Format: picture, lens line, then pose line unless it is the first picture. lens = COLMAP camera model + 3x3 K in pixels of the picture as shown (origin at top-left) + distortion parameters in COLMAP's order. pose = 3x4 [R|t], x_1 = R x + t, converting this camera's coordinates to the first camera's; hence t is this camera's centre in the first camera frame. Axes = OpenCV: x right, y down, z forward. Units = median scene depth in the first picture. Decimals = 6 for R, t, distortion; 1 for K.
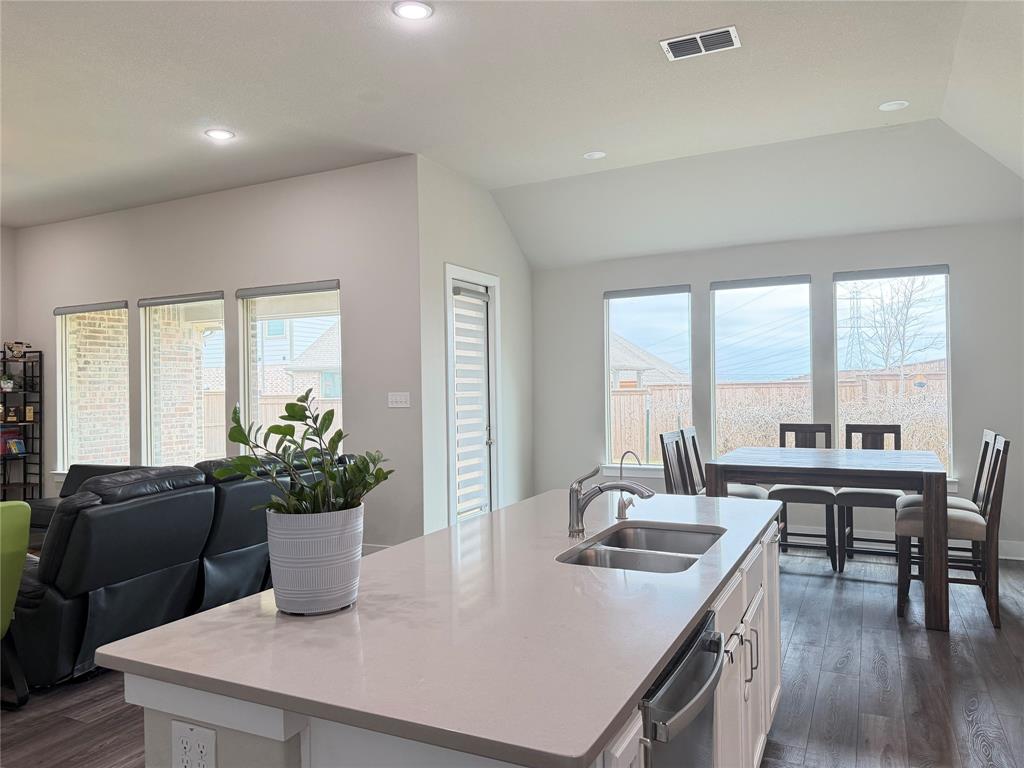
lens RADIAL K [[732.7, 0, 510.8], [0, 732.7, 386.0], [0, 0, 1]] dist [0.030179, -0.022974]
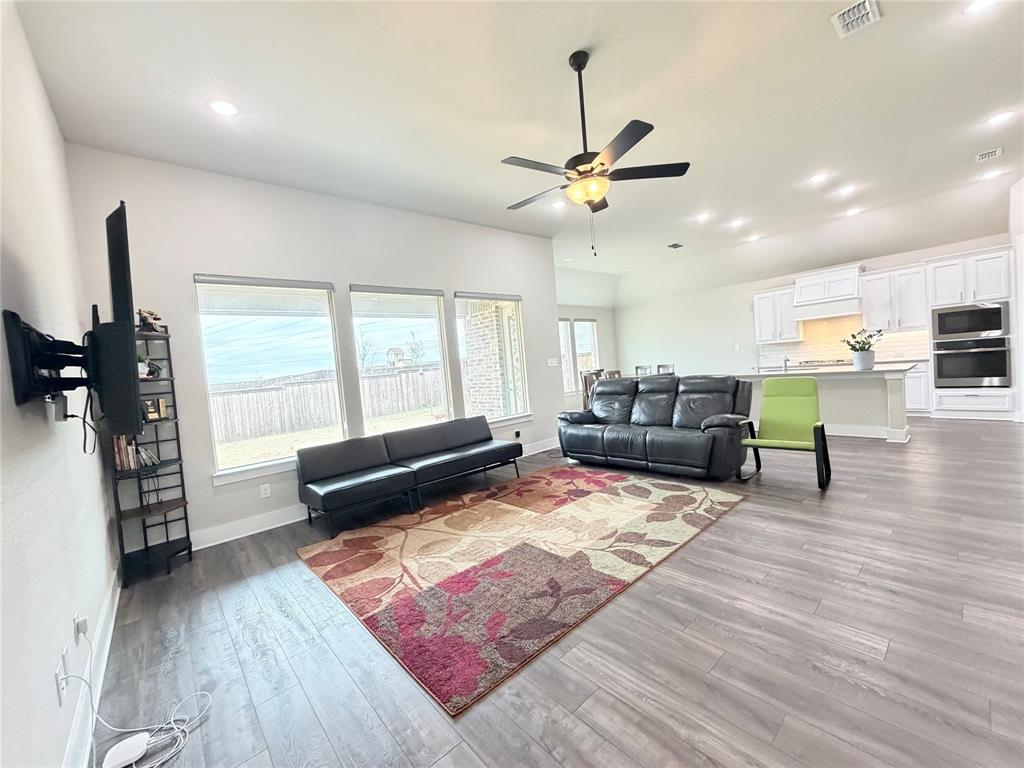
lens RADIAL K [[414.0, 0, 516.0], [0, 414.0, 384.2], [0, 0, 1]] dist [-0.001587, -0.000112]
pose [[0.368837, -0.054326, 0.927905, -0.975350], [0.076557, 0.996674, 0.027921, 0.030763], [-0.926336, 0.060739, 0.371770, 0.546793]]
